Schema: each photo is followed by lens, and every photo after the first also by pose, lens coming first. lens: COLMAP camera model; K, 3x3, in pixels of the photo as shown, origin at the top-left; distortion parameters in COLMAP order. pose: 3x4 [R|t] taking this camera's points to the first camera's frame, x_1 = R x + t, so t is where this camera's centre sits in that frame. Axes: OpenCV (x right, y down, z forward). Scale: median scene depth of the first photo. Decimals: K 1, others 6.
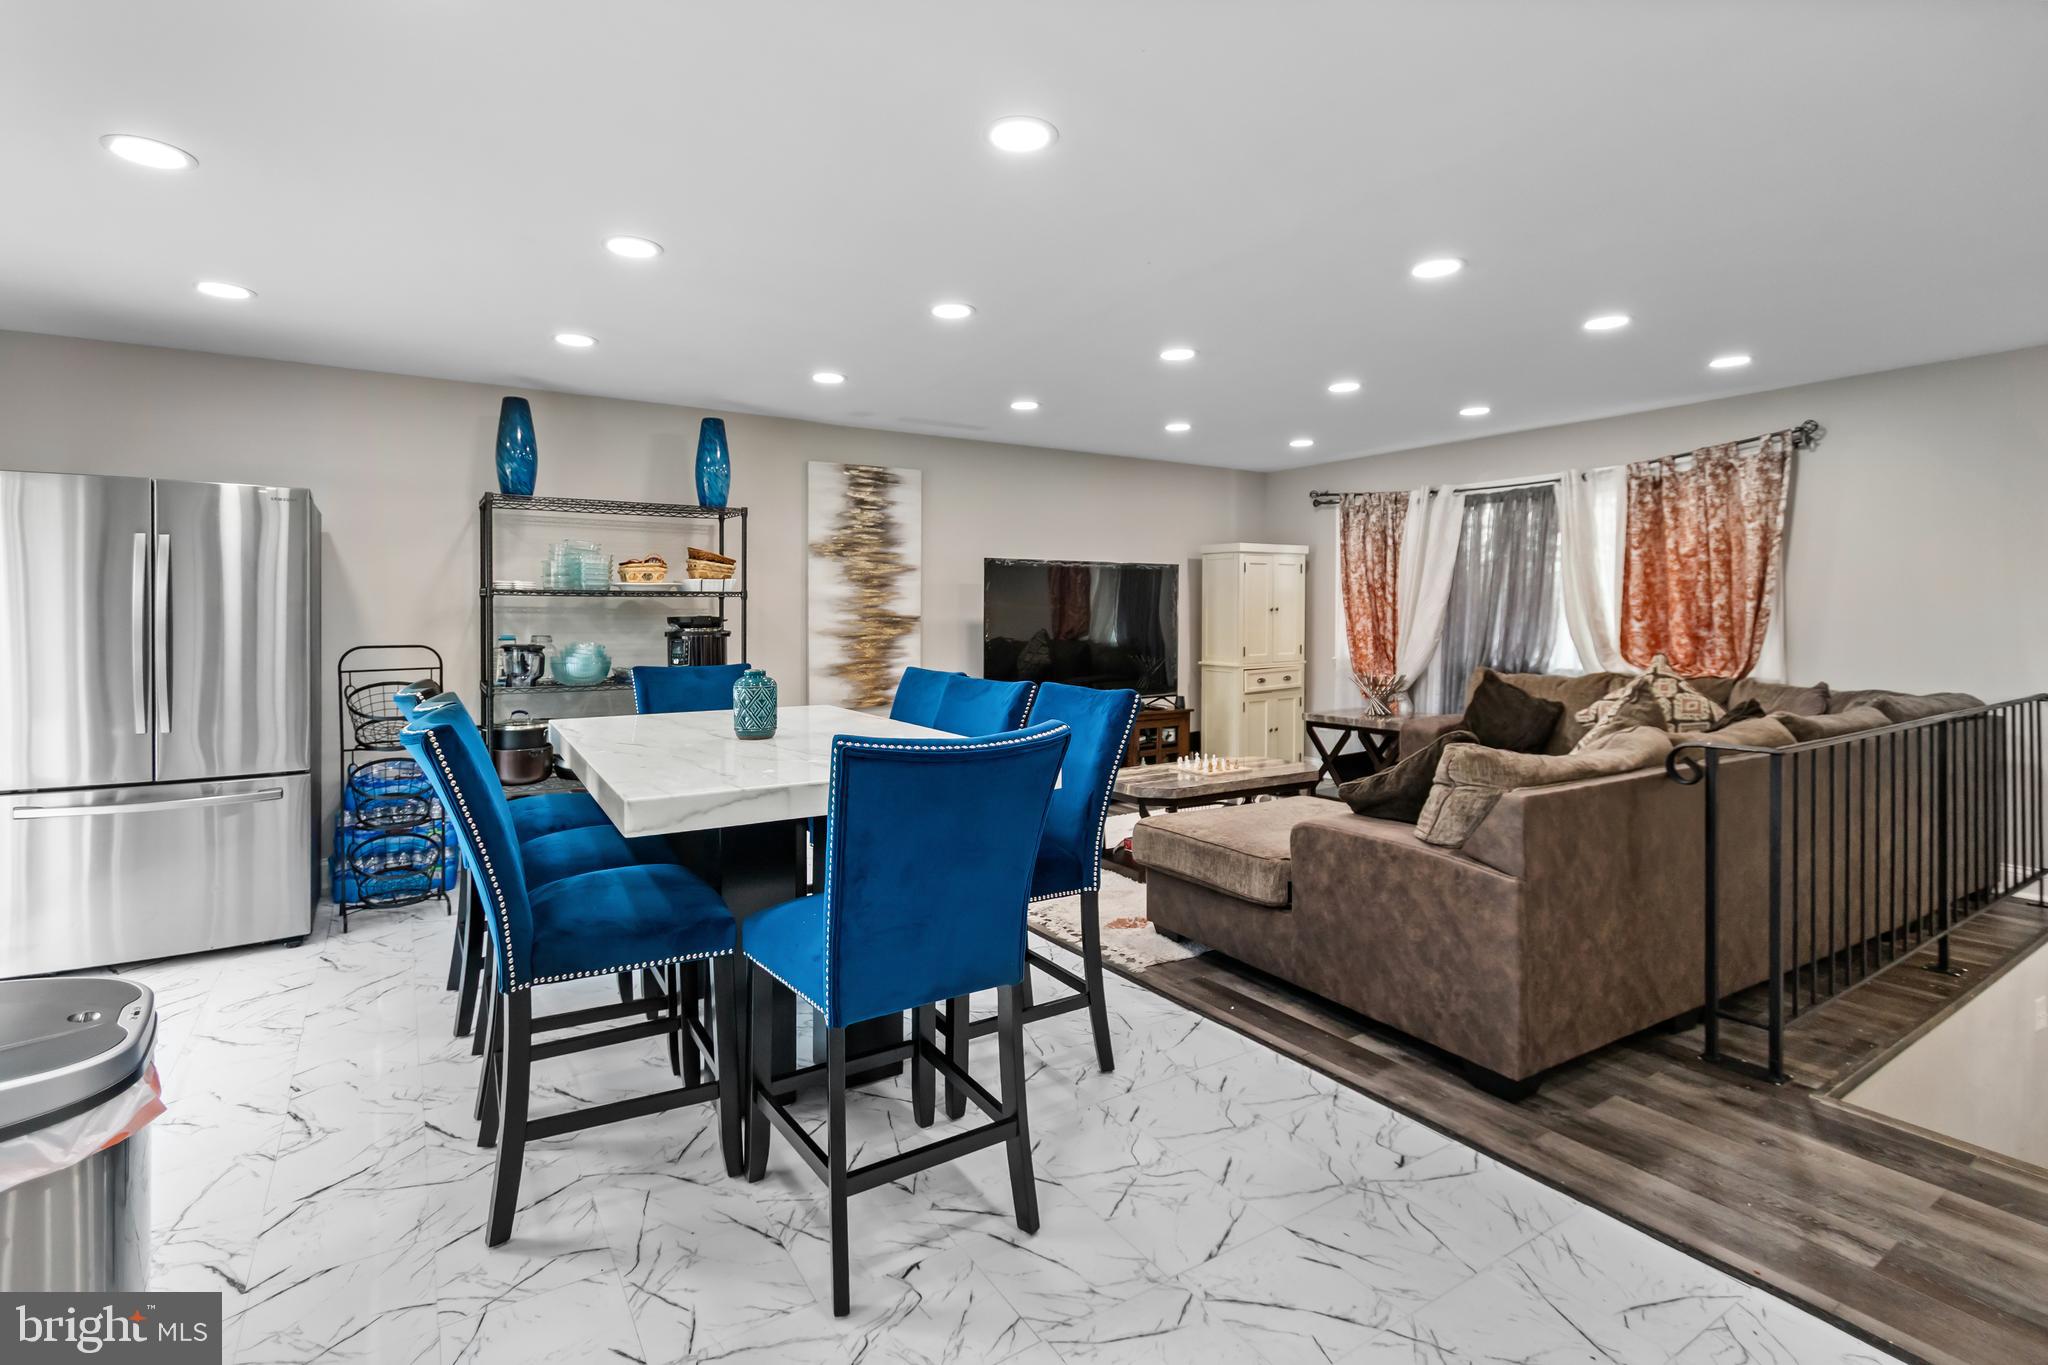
lens RADIAL K [[929.0, 0, 998.9], [0, 929.0, 624.1], [0, 0, 1]] dist [-0.001556, -0.000245]
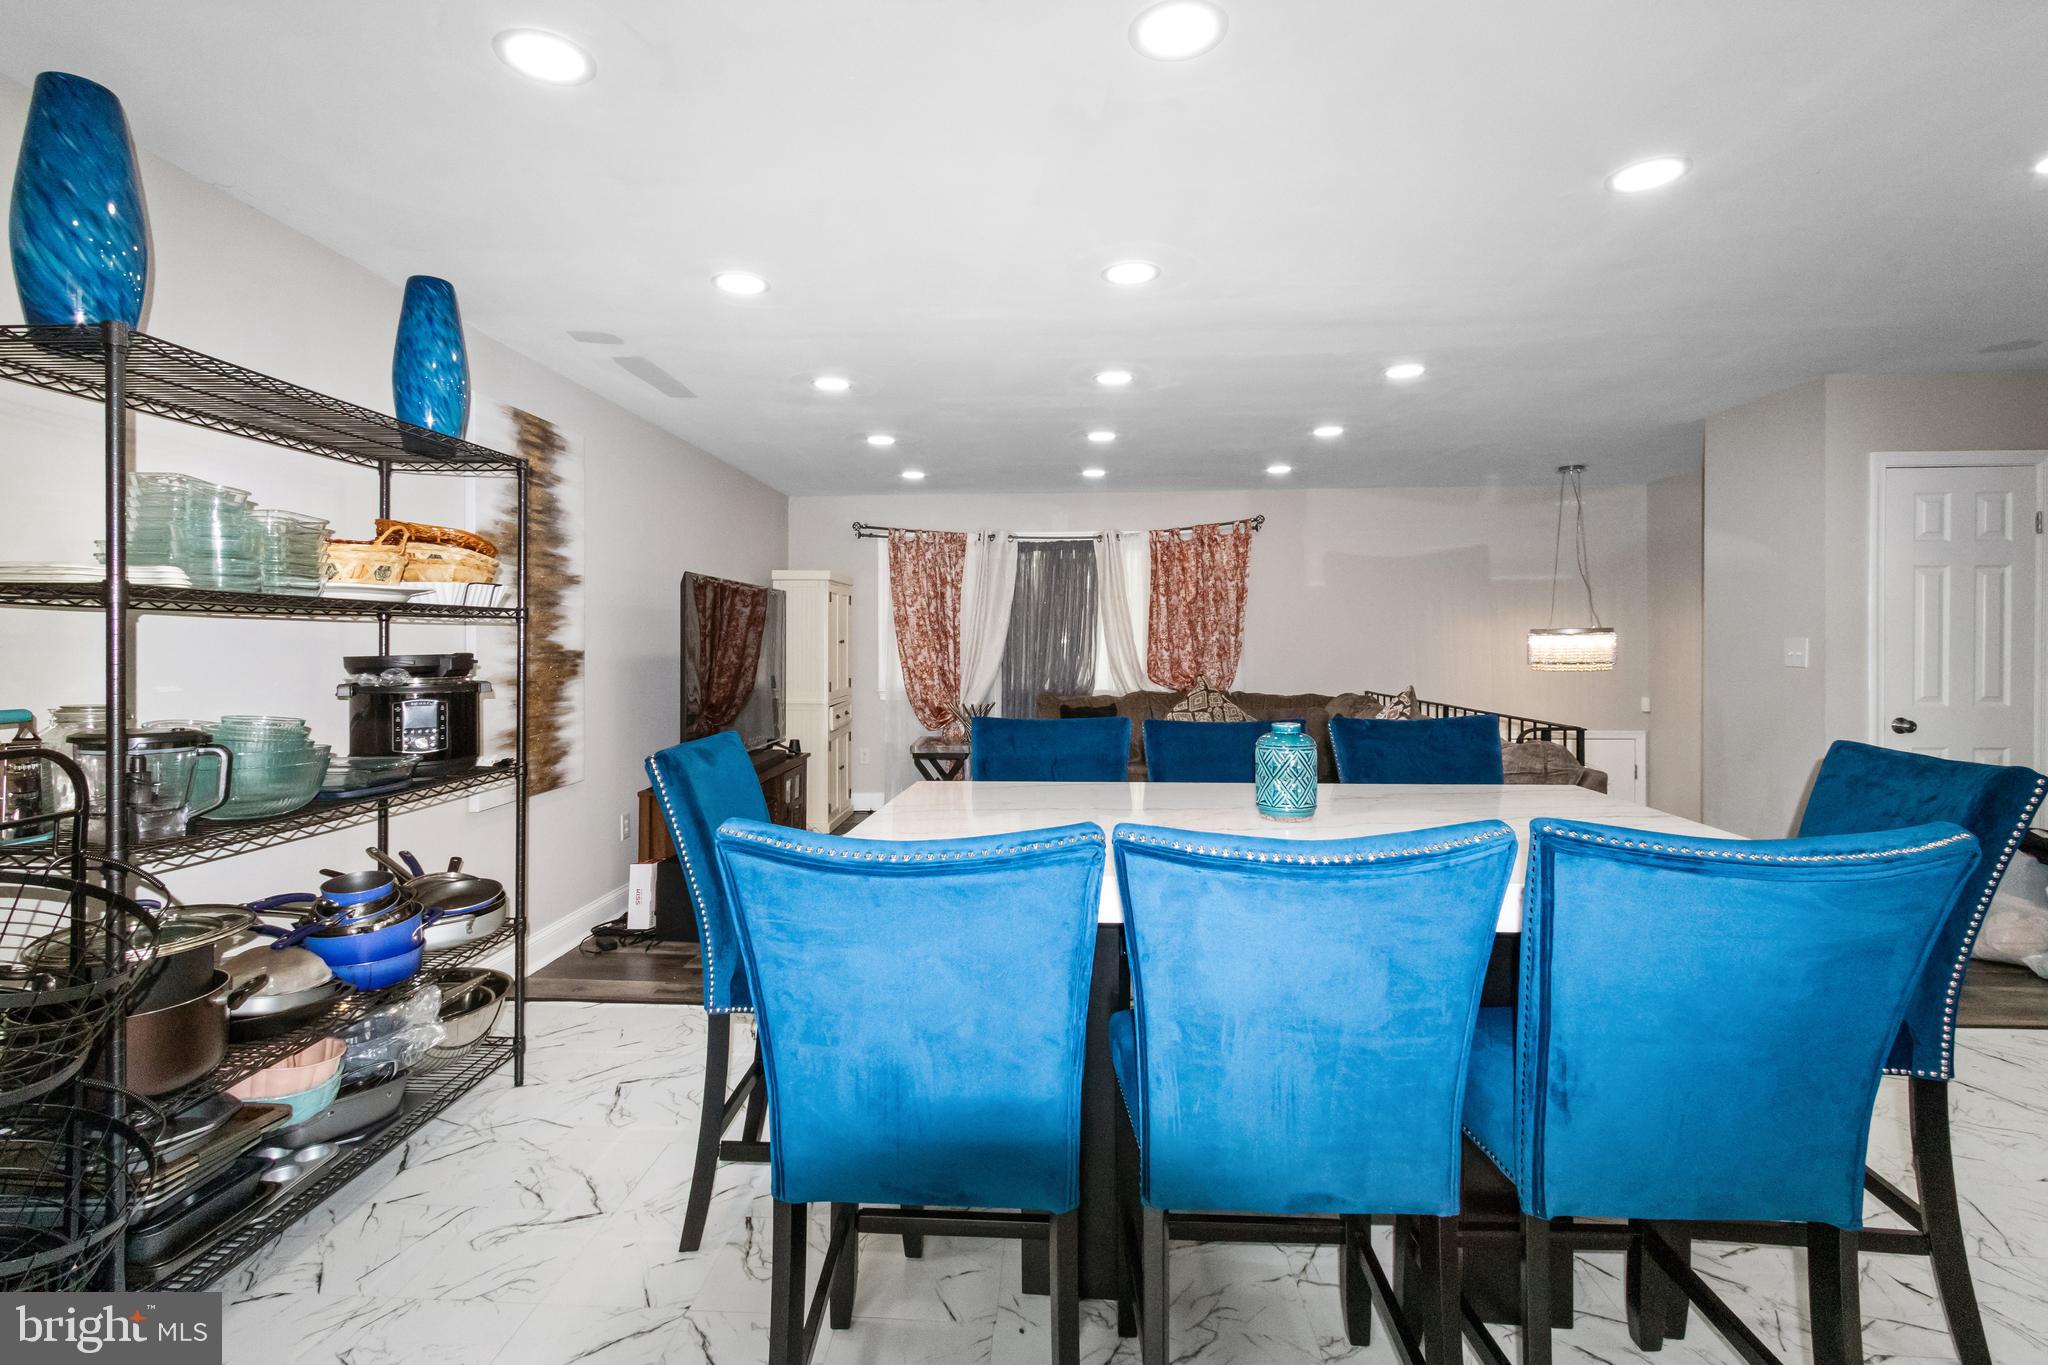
lens RADIAL K [[939.5, 0, 1024.9], [0, 939.5, 649.9], [0, 0, 1]] dist [-0.000380, -0.000078]
pose [[0.576195, -0.006702, 0.817285, -0.465941], [0.012543, 0.999921, -0.000643, -0.004985], [-0.817216, 0.010622, 0.576234, 0.345760]]
